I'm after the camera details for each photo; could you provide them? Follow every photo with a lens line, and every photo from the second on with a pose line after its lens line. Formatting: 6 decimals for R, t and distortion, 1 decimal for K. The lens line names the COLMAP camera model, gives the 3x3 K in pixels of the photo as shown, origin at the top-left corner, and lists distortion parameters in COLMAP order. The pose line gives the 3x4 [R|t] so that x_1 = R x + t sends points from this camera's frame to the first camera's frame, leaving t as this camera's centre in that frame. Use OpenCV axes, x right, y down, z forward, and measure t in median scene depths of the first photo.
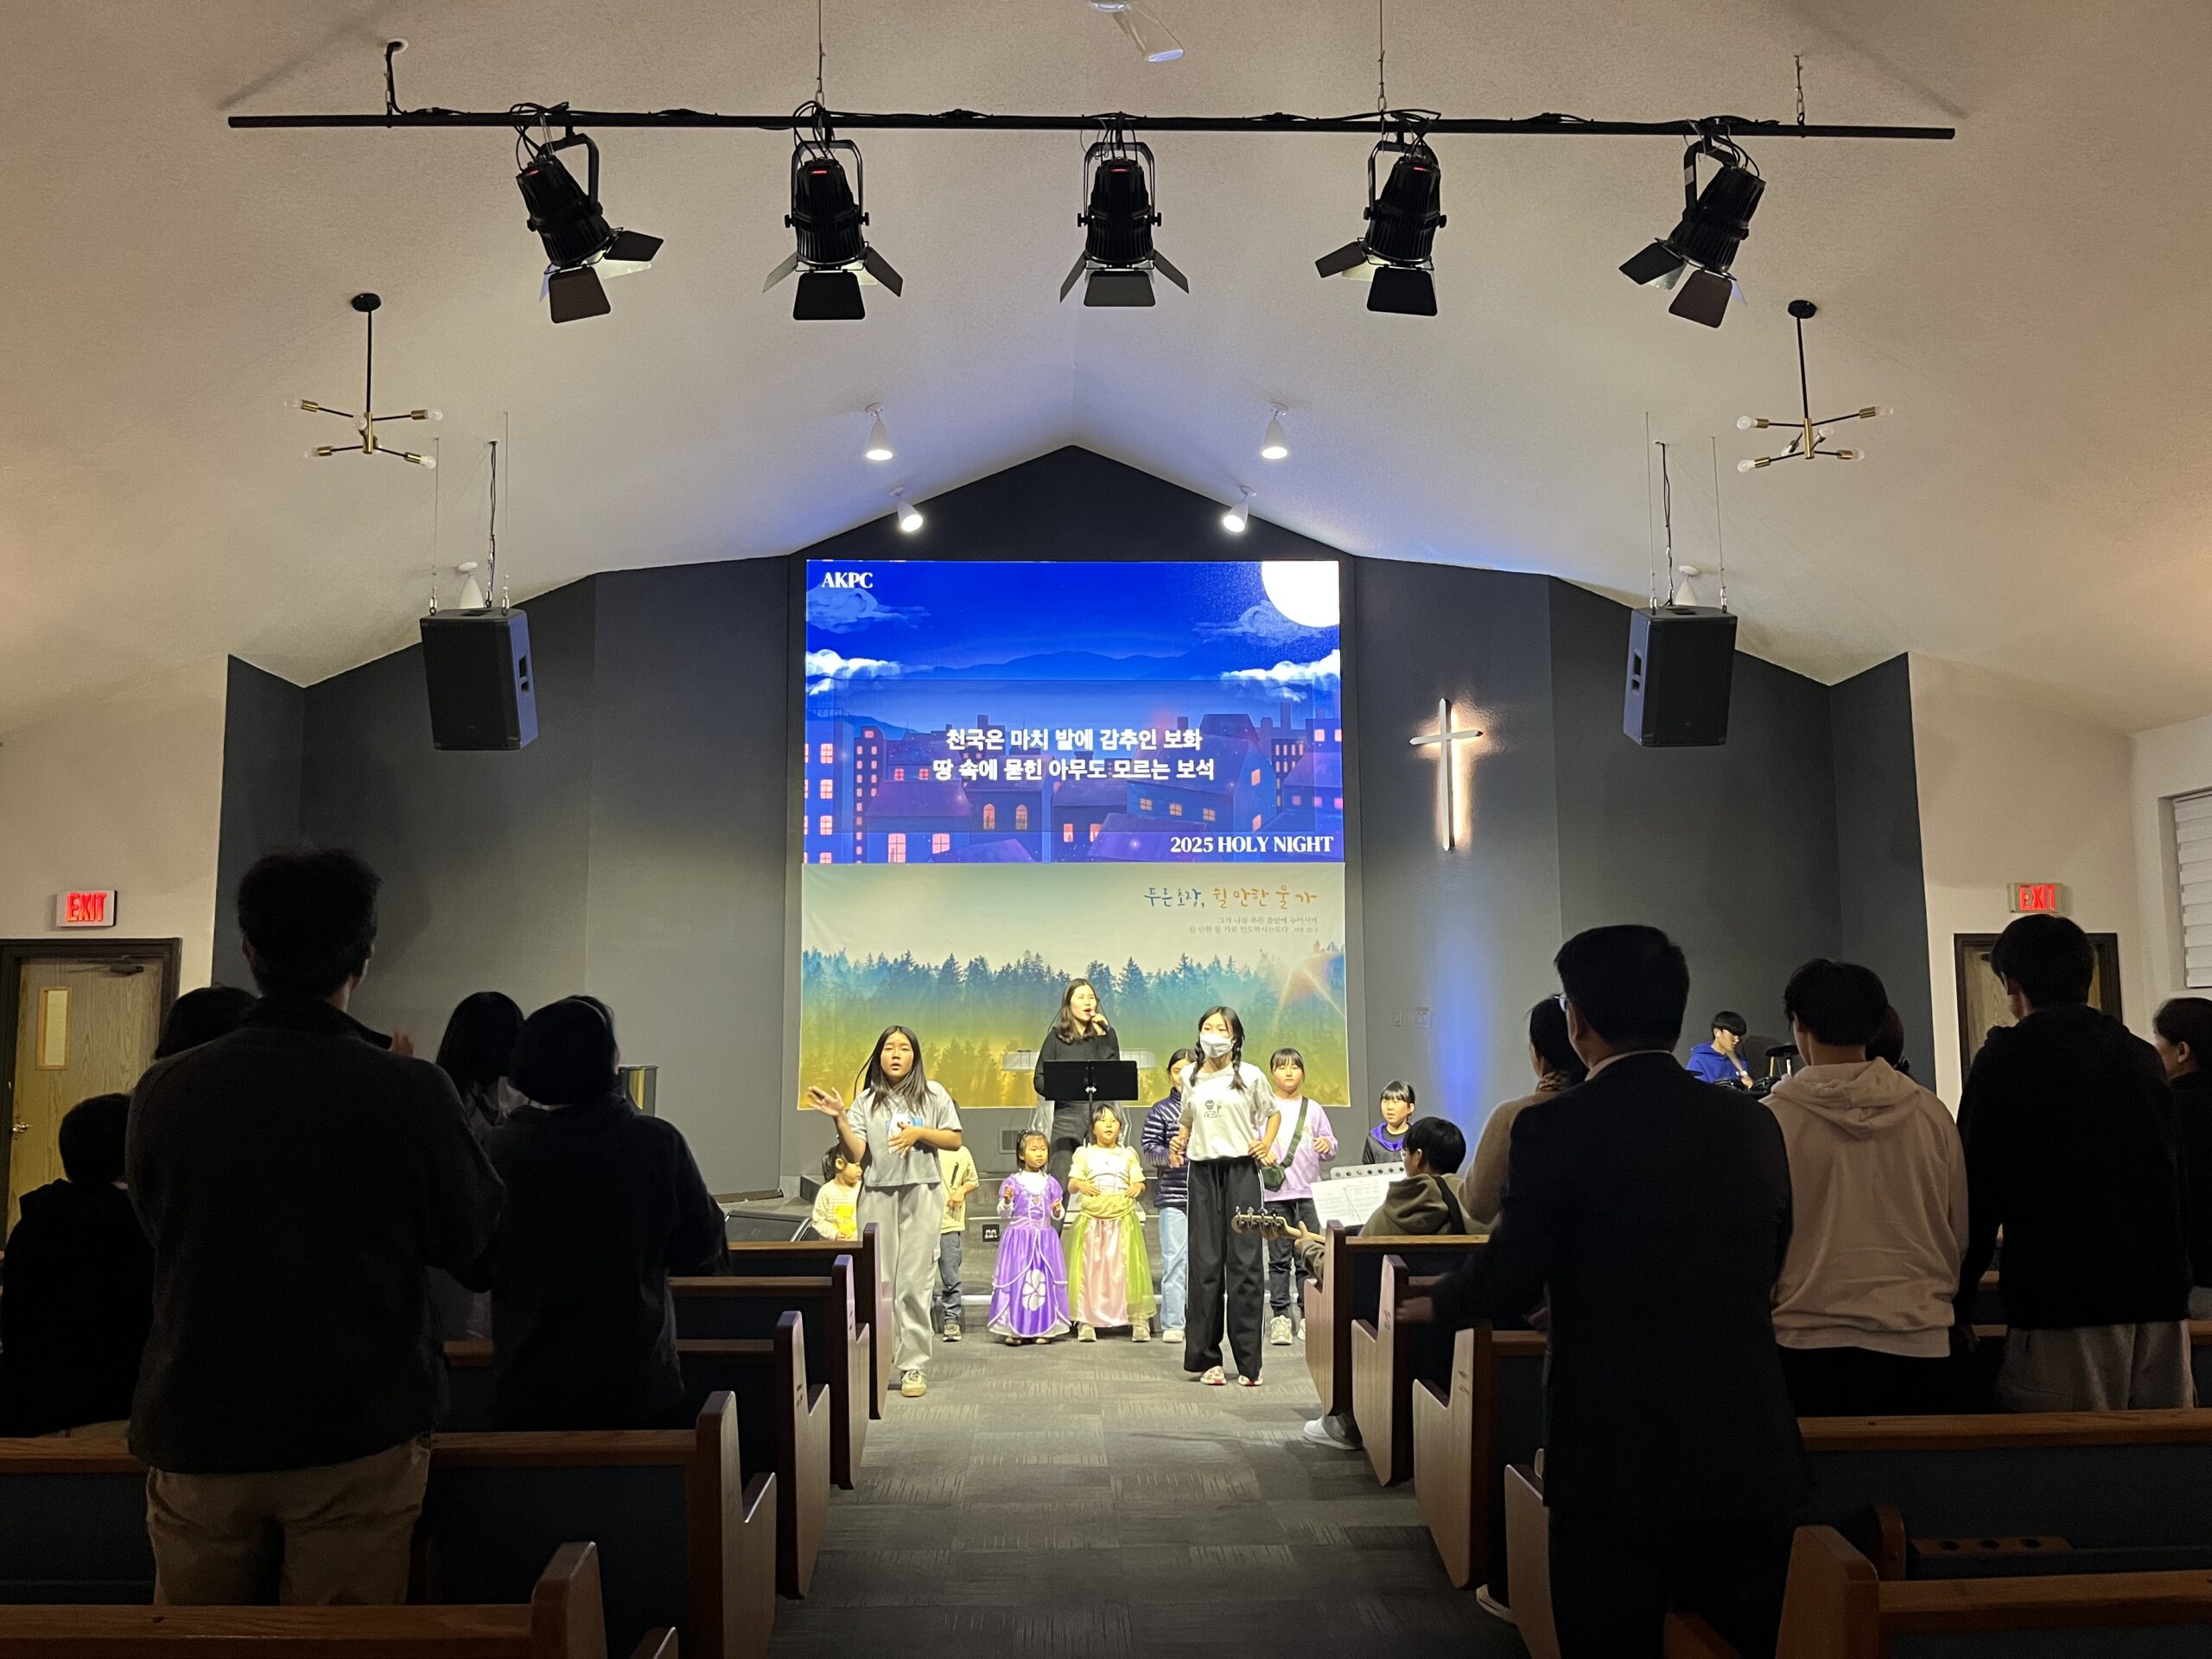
lens RADIAL K [[1683.4, 0, 1086.8], [0, 1683.4, 860.8], [0, 0, 1]] dist [0.072525, -0.101958]
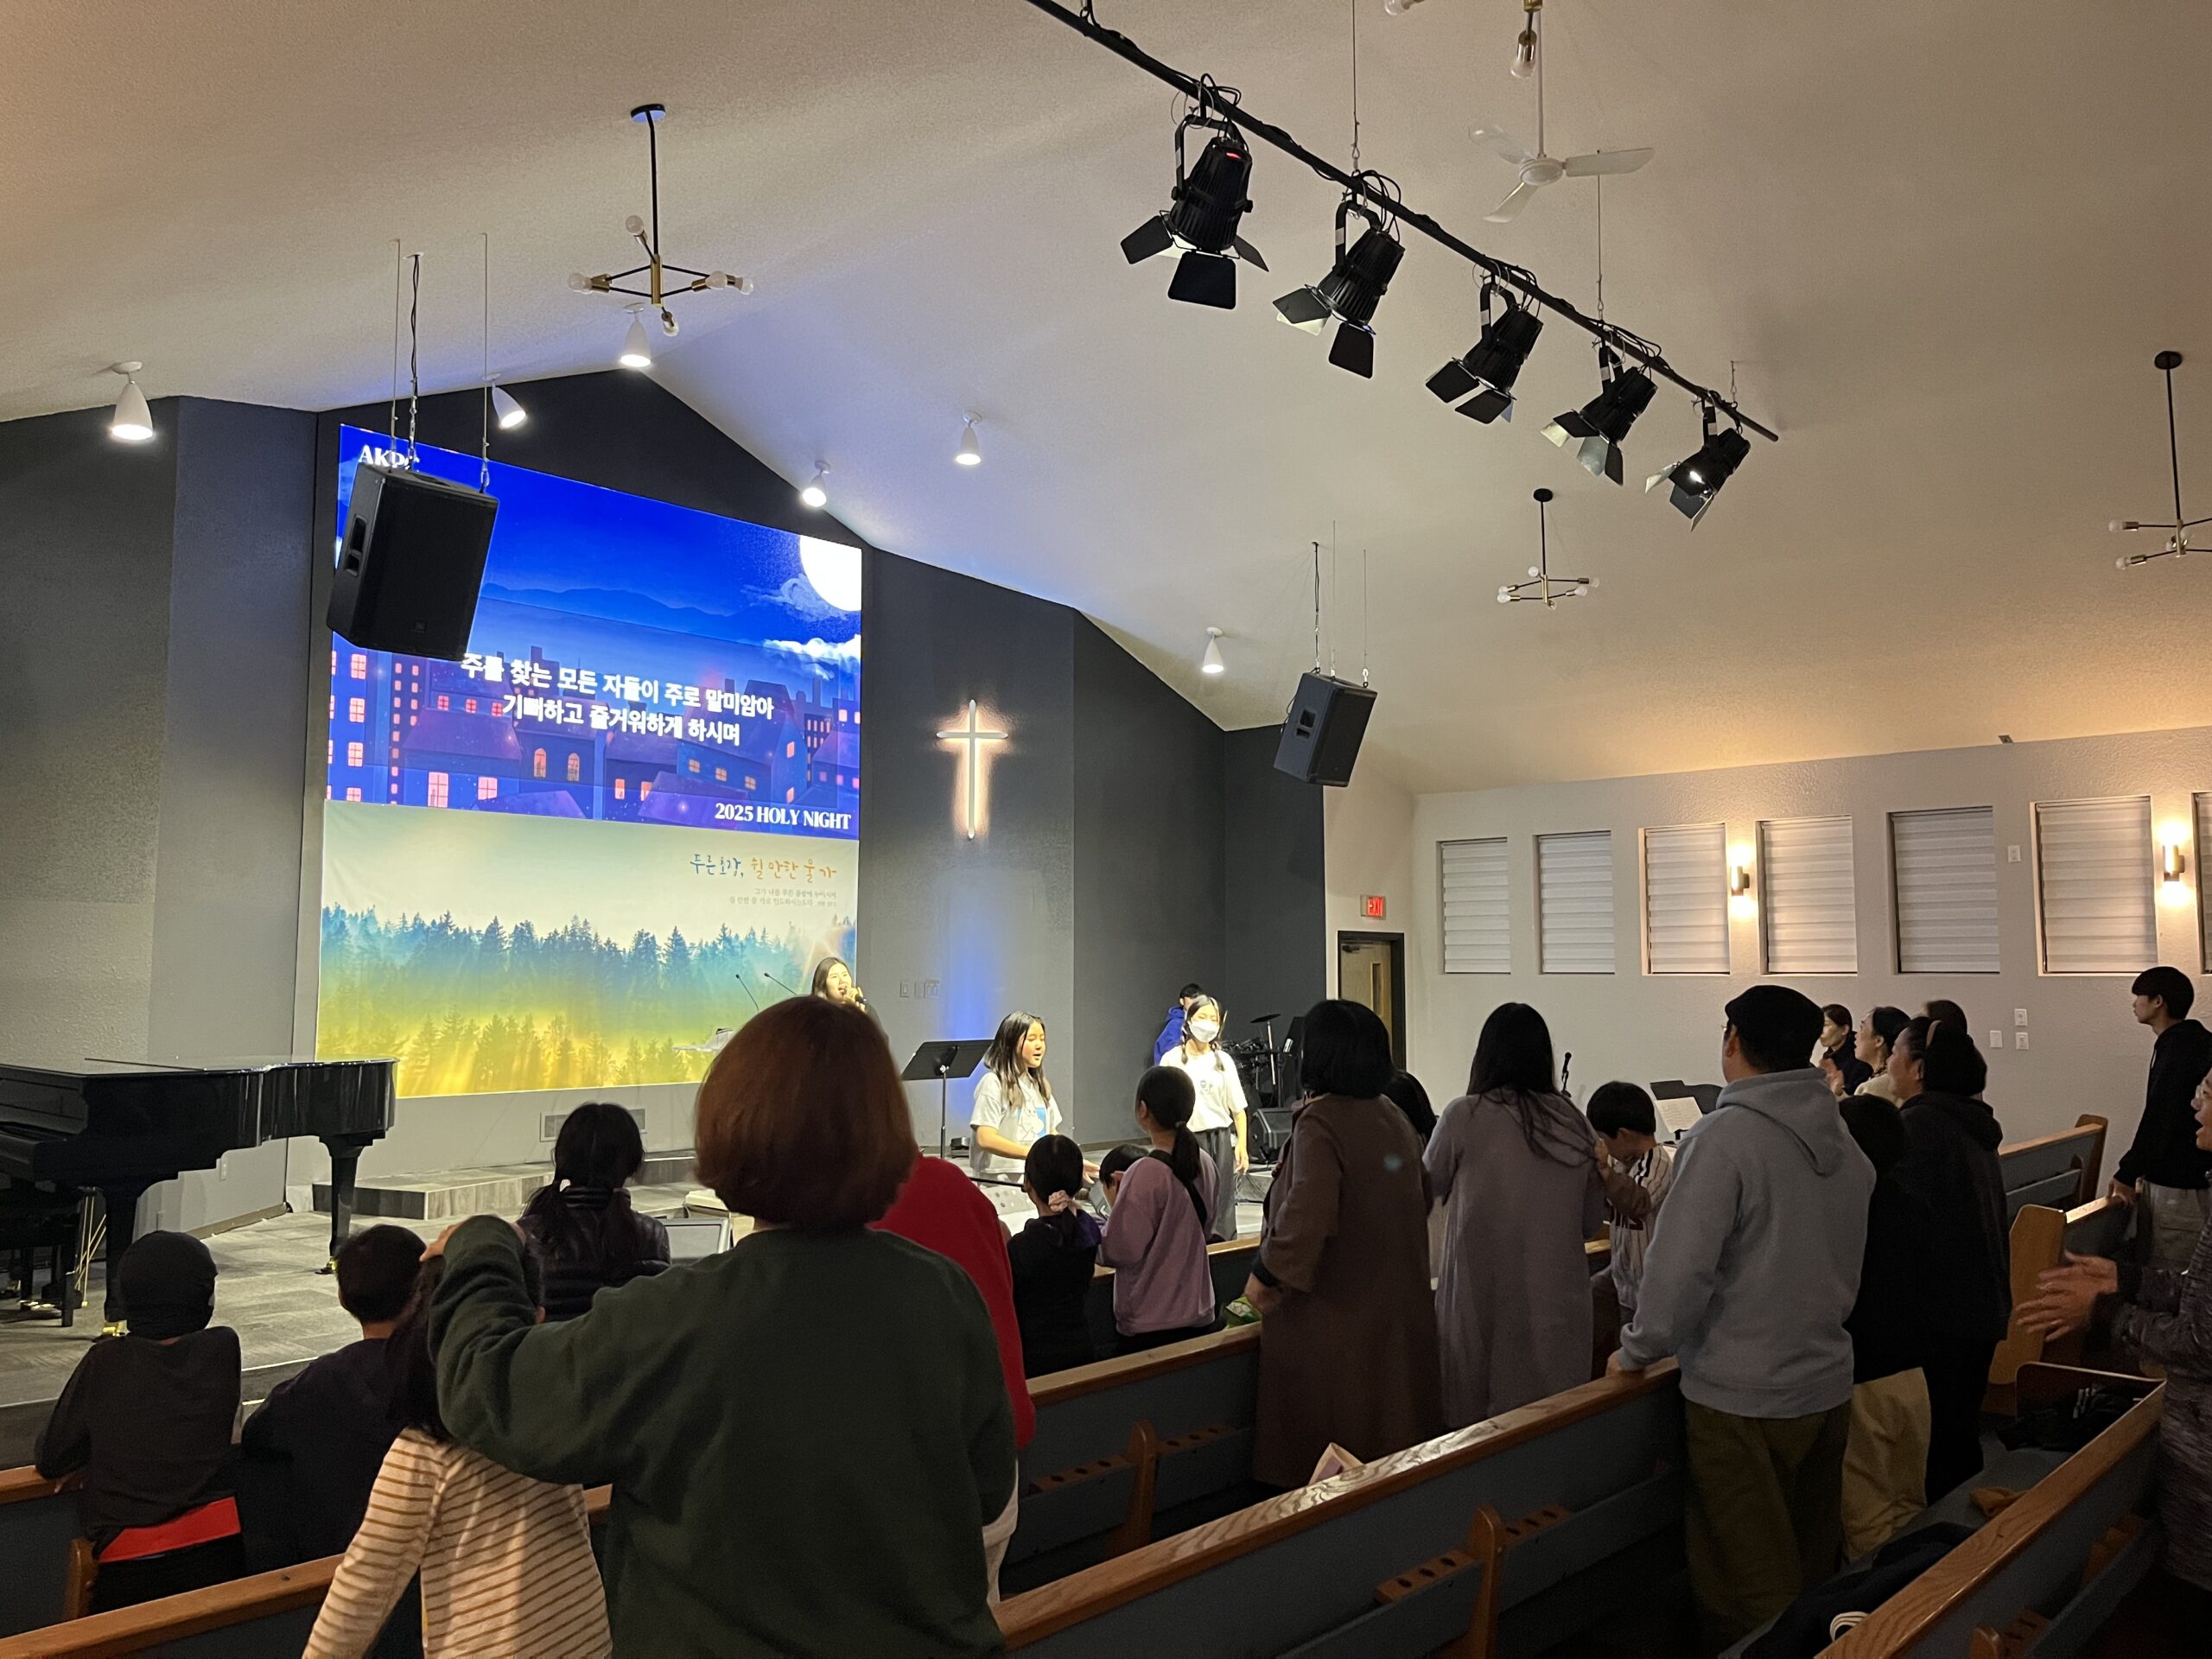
lens RADIAL K [[1683.4, 0, 1100.2], [0, 1683.4, 831.3], [0, 0, 1]] dist [0.072525, -0.101958]
pose [[0.696793, 0.068279, 0.714015, -0.486848], [-0.077991, 0.996769, -0.019208, 0.003695], [-0.713020, -0.042303, 0.699866, 0.165073]]
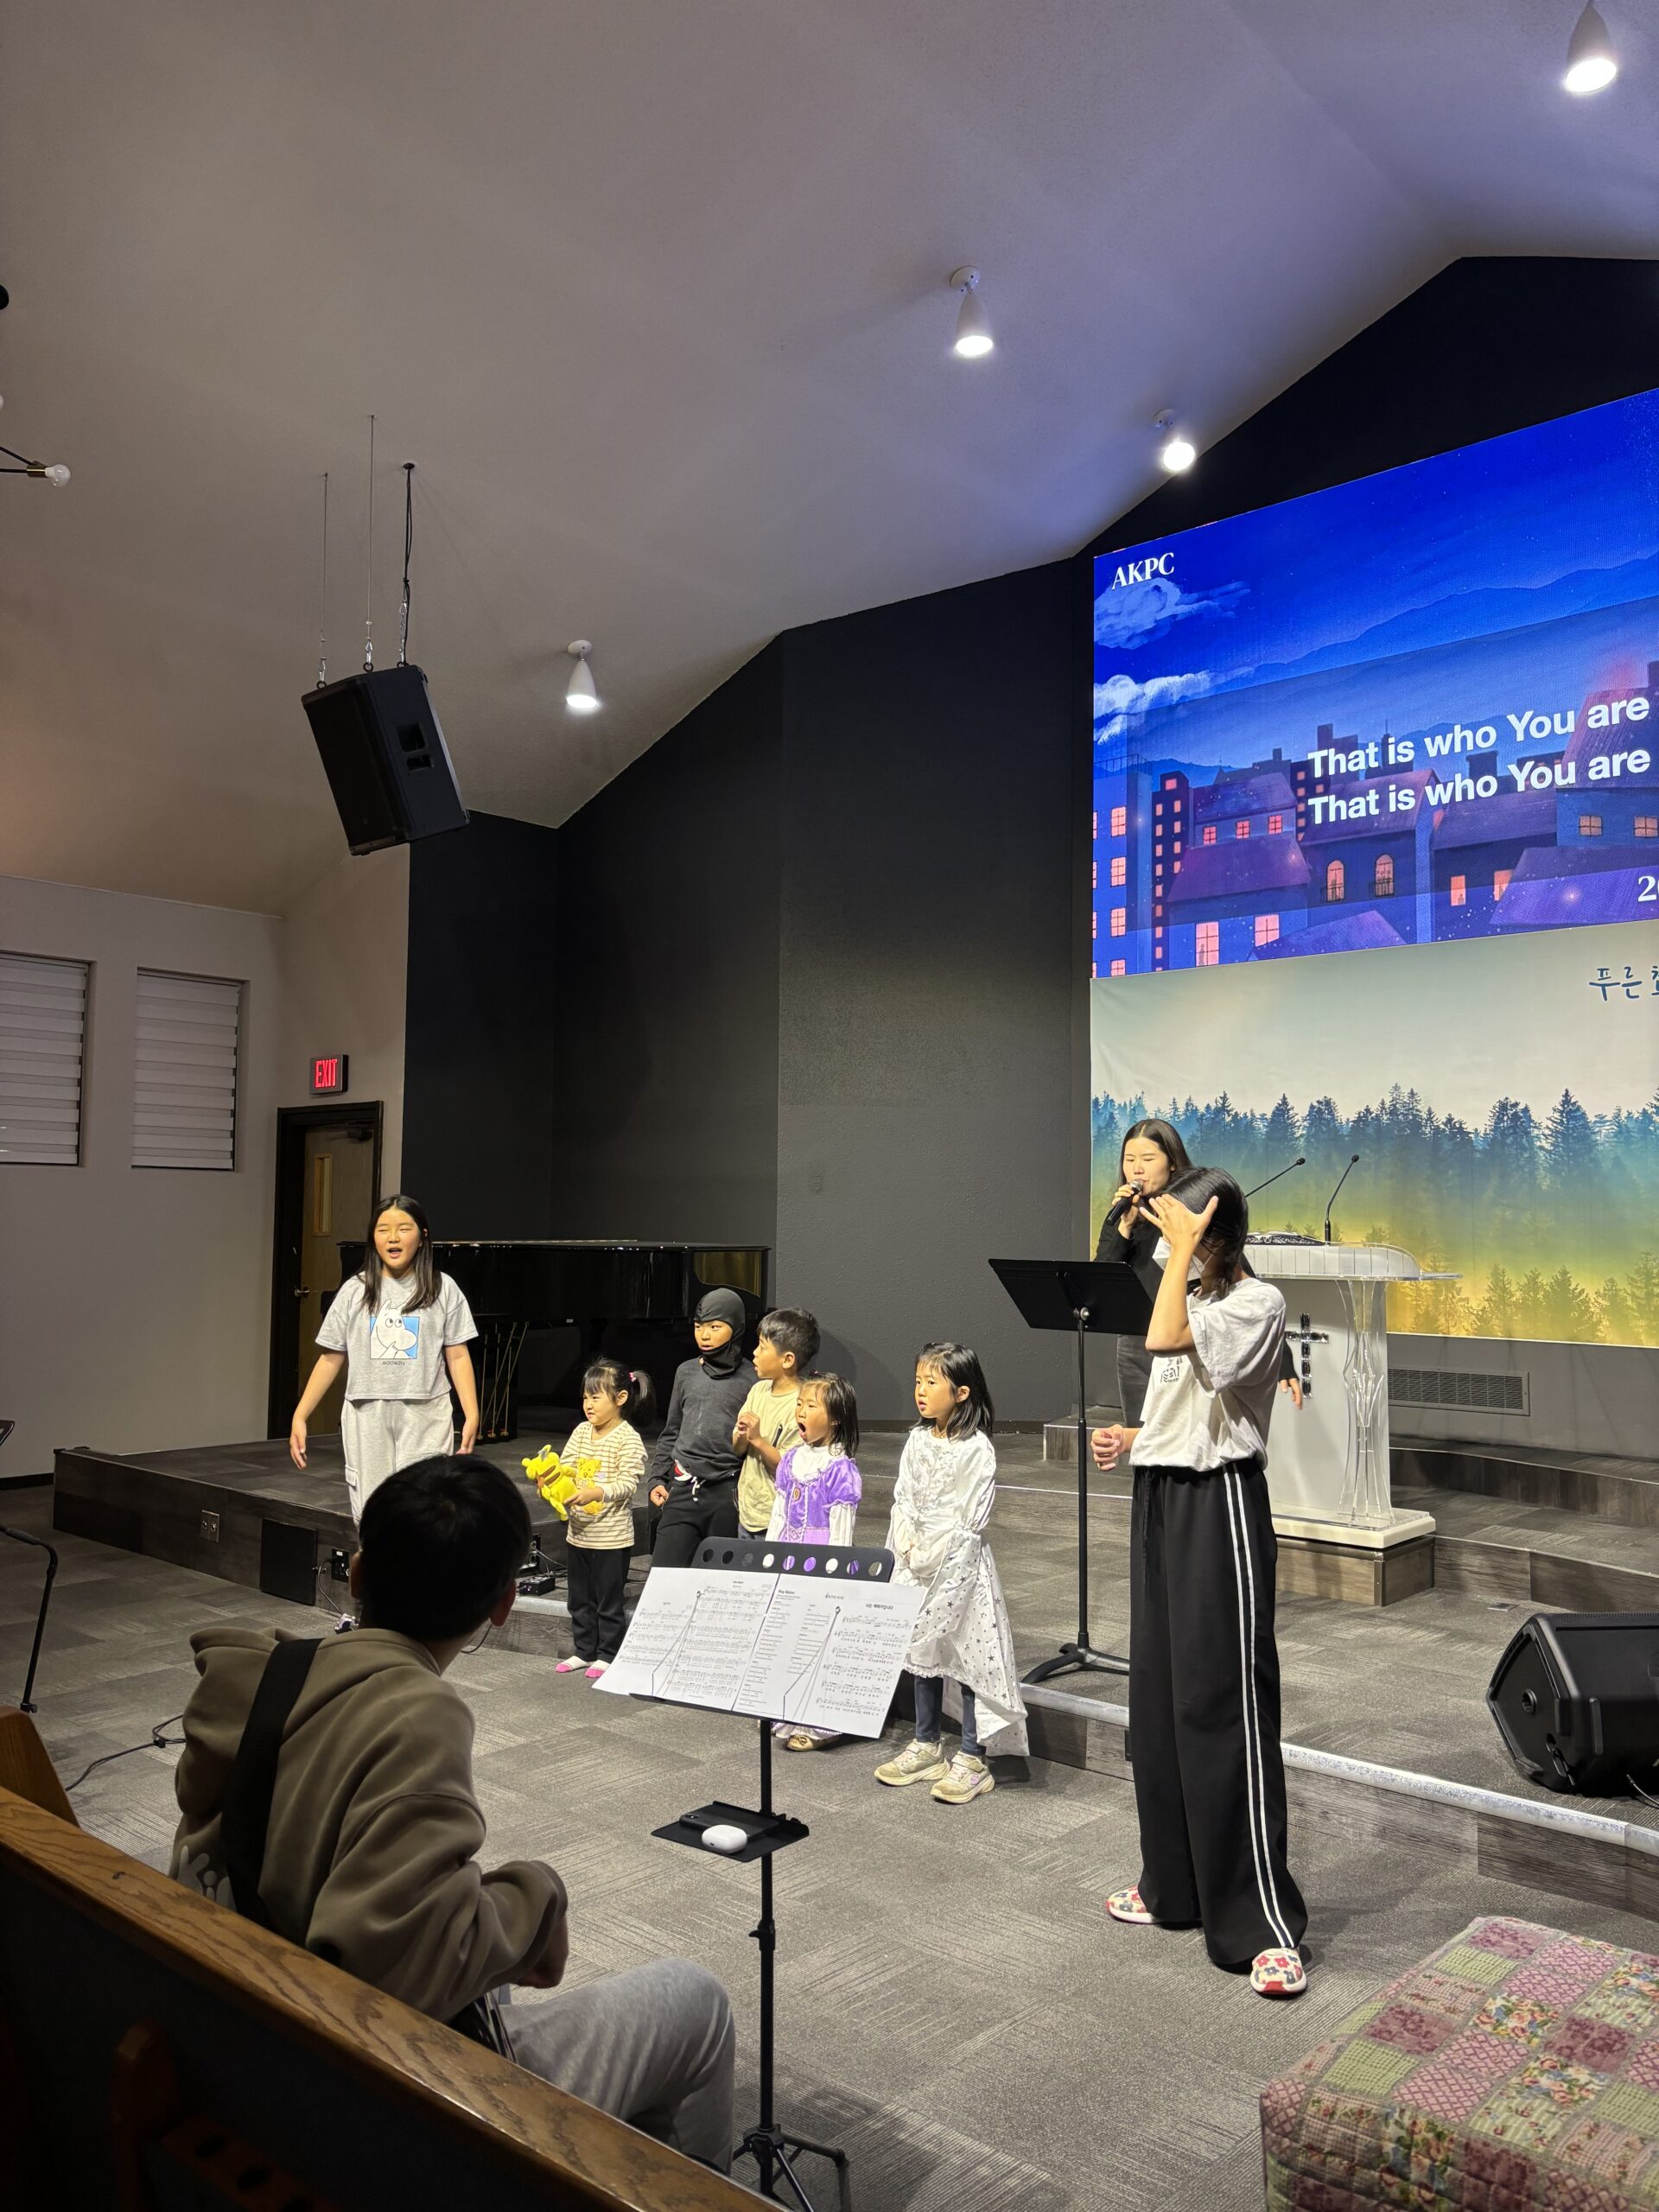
lens RADIAL K [[1669.7, 0, 841.9], [0, 1669.7, 1102.5], [0, 0, 1]] dist [0.051450, -0.069947]
pose [[0.732177, -0.034194, -0.680256, 0.237721], [0.056420, 0.998351, 0.010543, 0.041110], [0.678774, -0.046100, 0.732899, 0.396897]]
